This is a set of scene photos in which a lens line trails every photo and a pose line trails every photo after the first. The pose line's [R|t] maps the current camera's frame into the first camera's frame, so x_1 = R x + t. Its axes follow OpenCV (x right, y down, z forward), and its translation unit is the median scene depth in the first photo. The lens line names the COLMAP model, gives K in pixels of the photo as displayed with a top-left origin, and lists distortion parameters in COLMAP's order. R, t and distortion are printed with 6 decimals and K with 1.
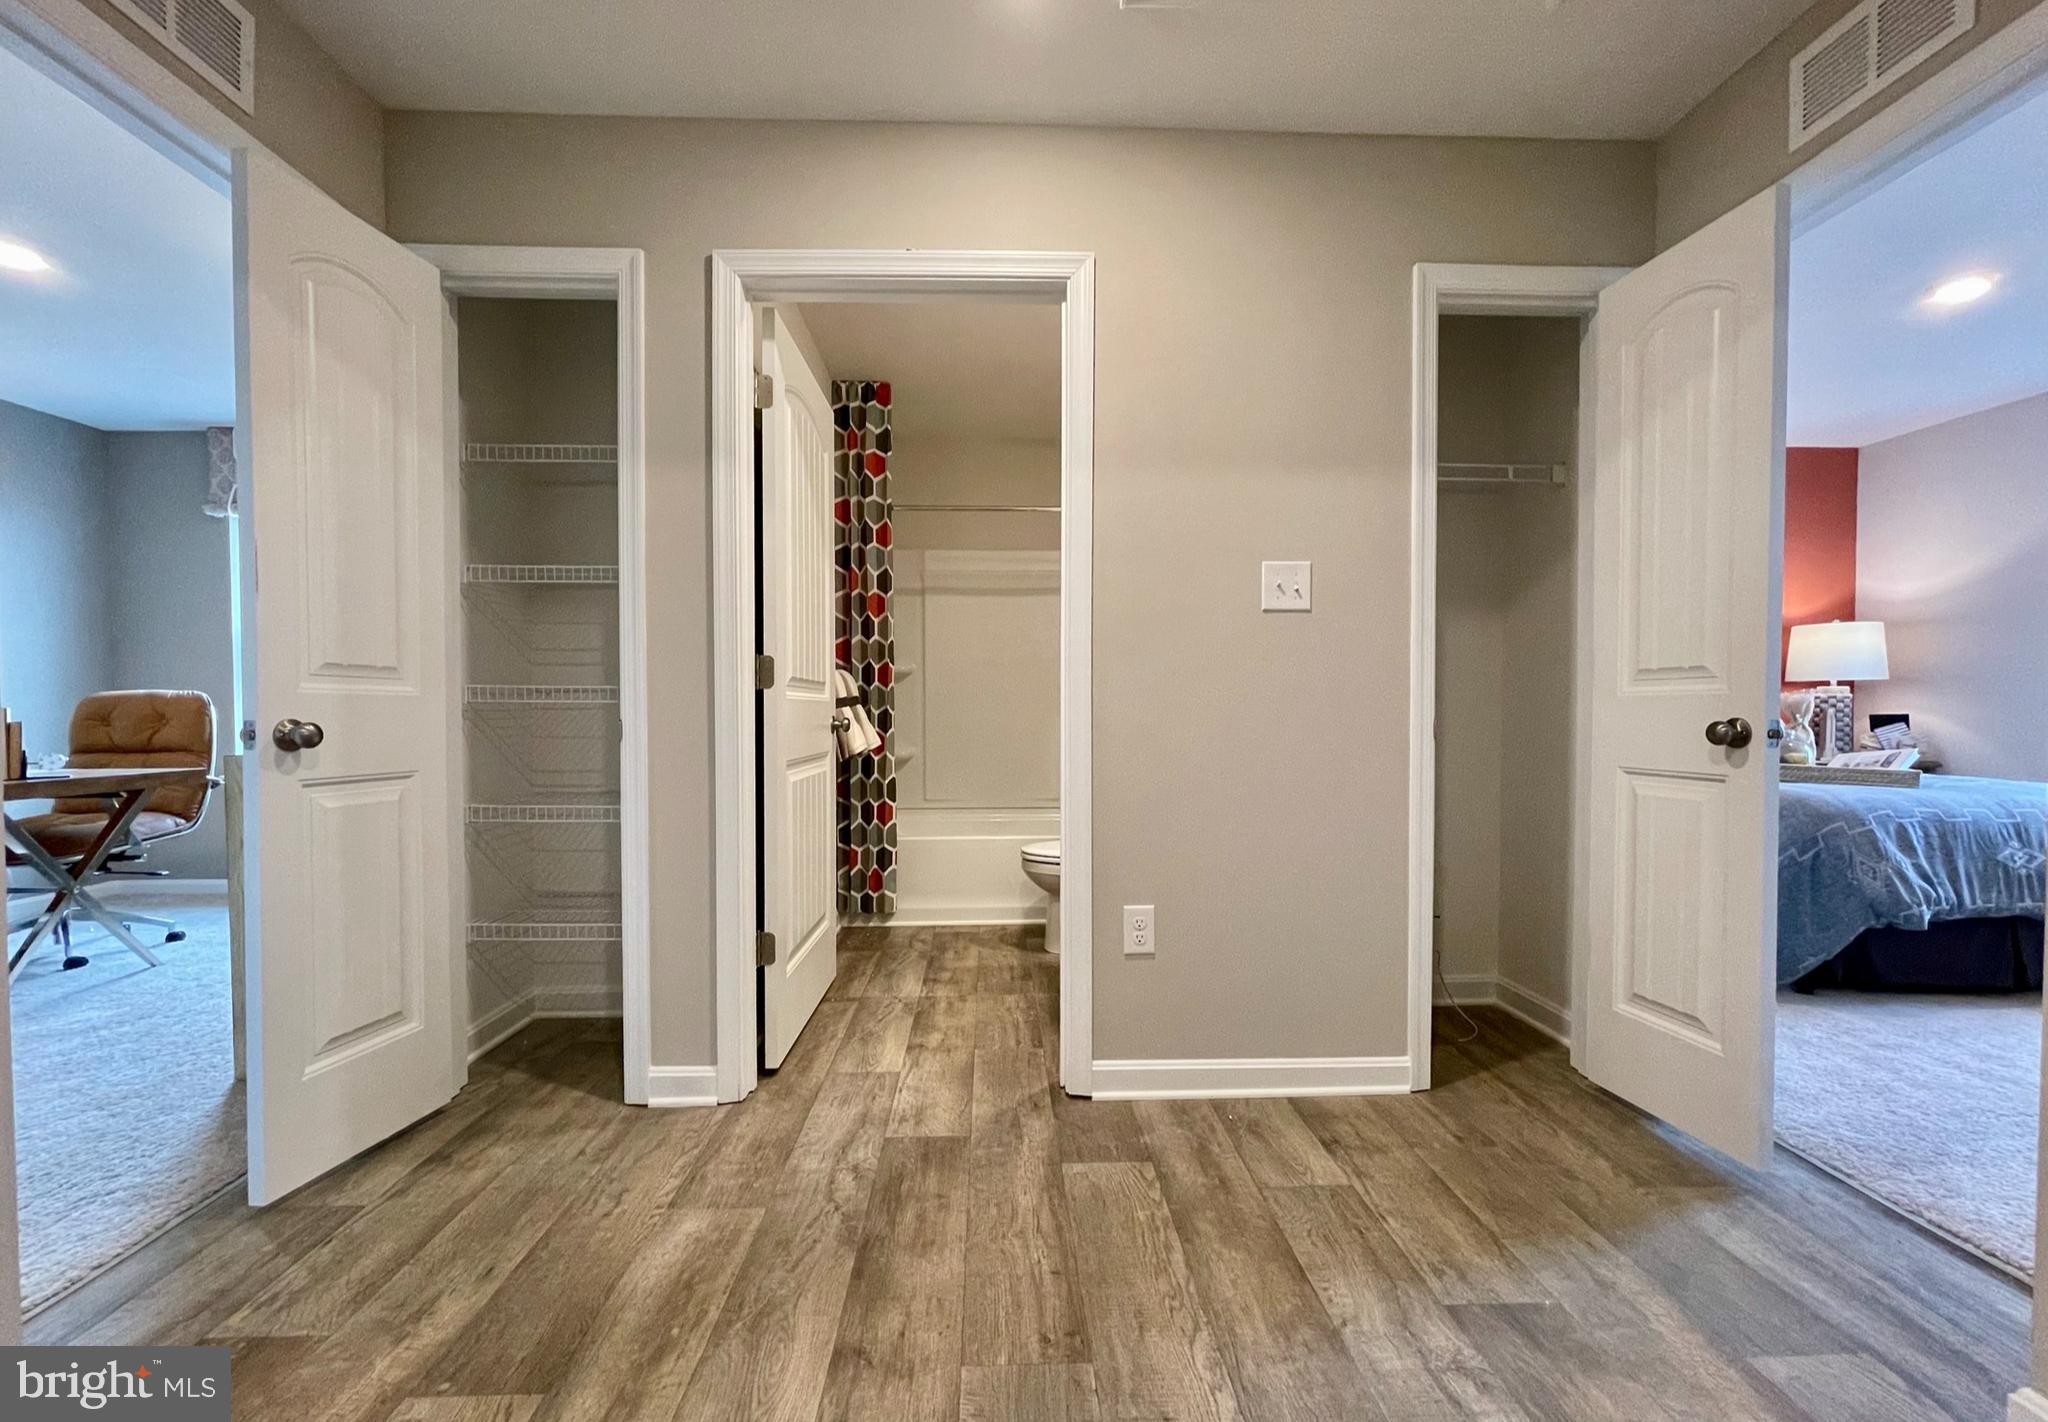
lens RADIAL K [[844.8, 0, 1016.8], [0, 844.8, 722.0], [0, 0, 1]] dist [-0.010625, -0.001061]
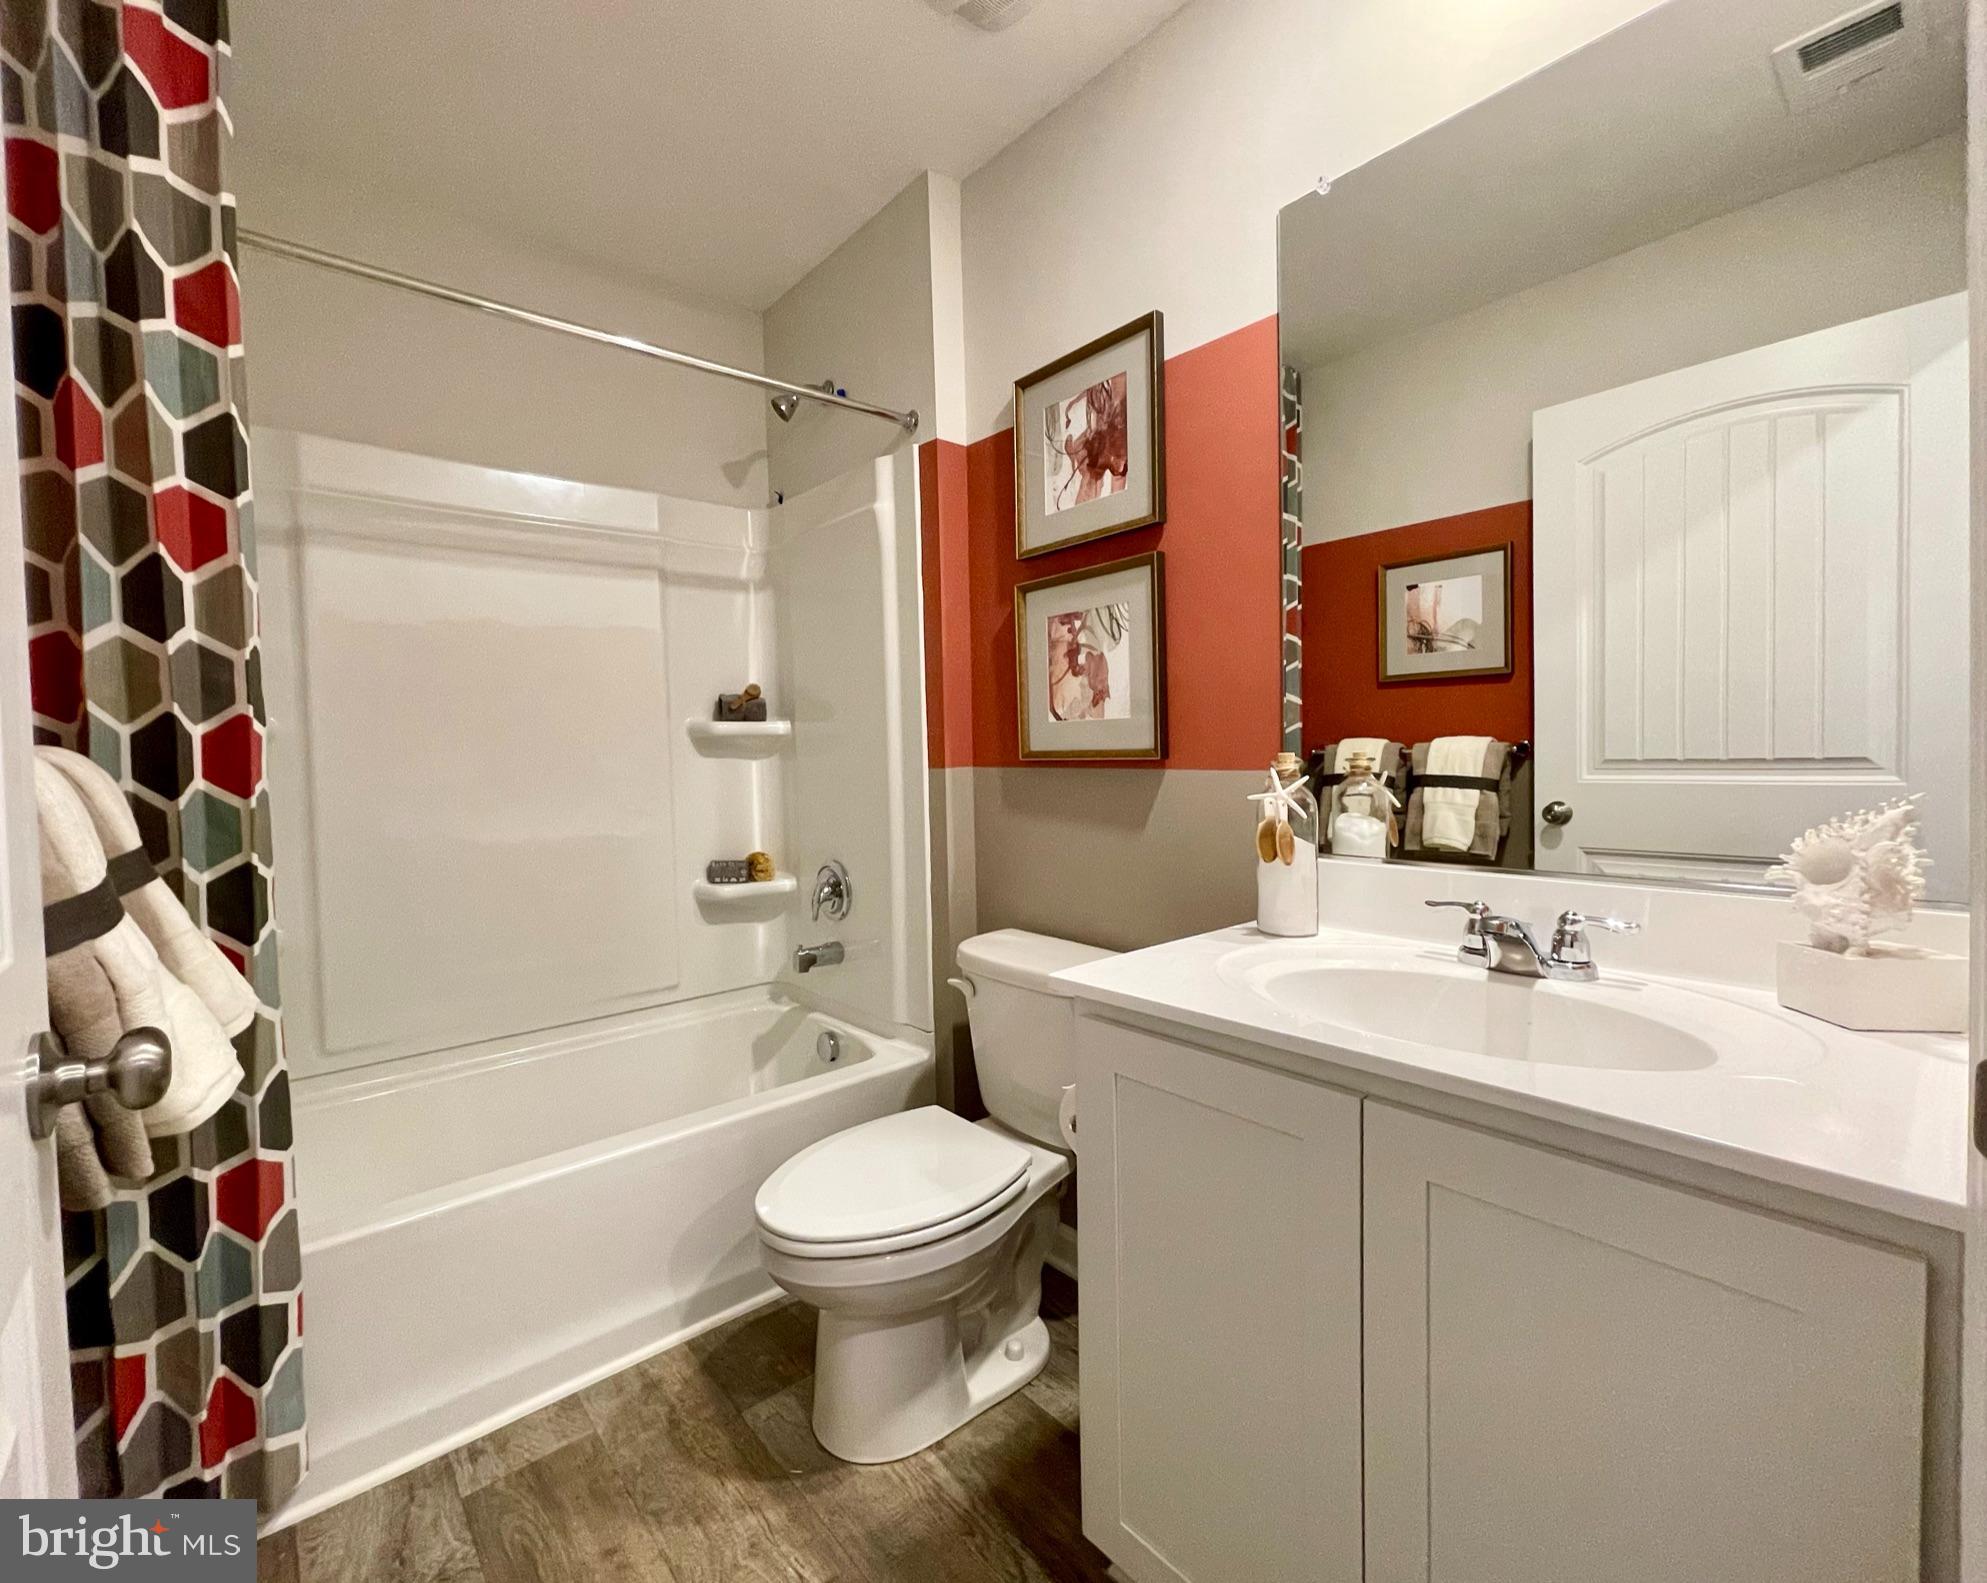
lens RADIAL K [[820.7, 0, 906.4], [0, 820.7, 773.8], [0, 0, 1]] dist [-0.002728, -0.000816]
pose [[0.794773, -0.032796, 0.606020, -0.142196], [0.025892, 0.999462, 0.020132, -0.049112], [-0.606354, -0.000309, 0.795195, 0.607437]]
